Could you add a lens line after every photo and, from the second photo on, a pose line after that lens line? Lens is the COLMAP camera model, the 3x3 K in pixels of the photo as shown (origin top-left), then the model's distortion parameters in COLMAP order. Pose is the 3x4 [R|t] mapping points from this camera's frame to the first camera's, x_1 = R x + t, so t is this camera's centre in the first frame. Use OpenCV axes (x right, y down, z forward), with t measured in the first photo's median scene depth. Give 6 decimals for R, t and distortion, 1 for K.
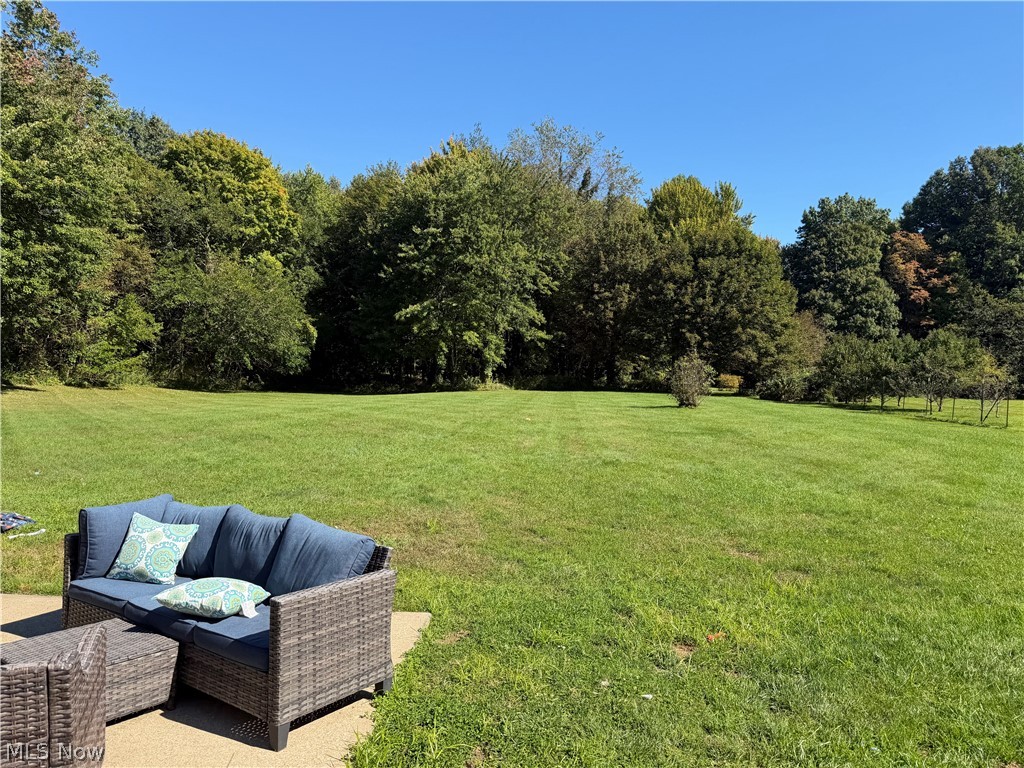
lens RADIAL K [[736.7, 0, 512.3], [0, 736.7, 378.5], [0, 0, 1]] dist [0.144473, -0.237141]
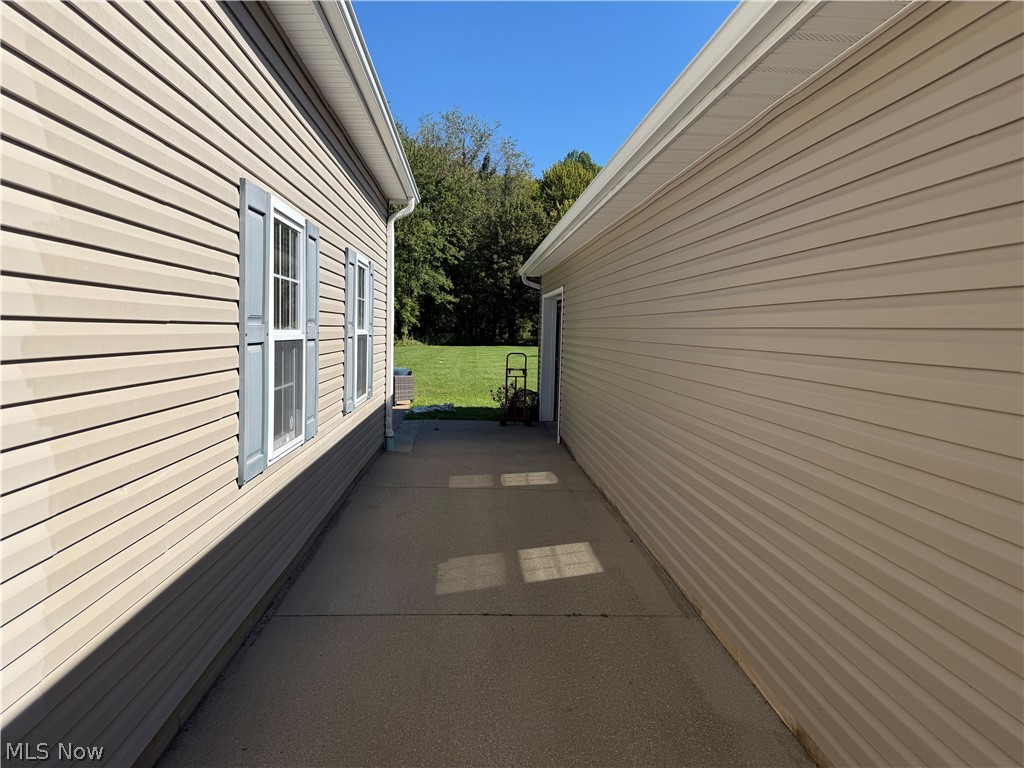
lens RADIAL K [[736.7, 0, 512.3], [0, 736.7, 378.5], [0, 0, 1]] dist [0.144473, -0.237141]
pose [[0.992526, -0.017210, 0.120810, -0.006147], [0.010323, 0.998298, 0.057403, 0.002010], [-0.121593, -0.055727, 0.991015, -0.184939]]
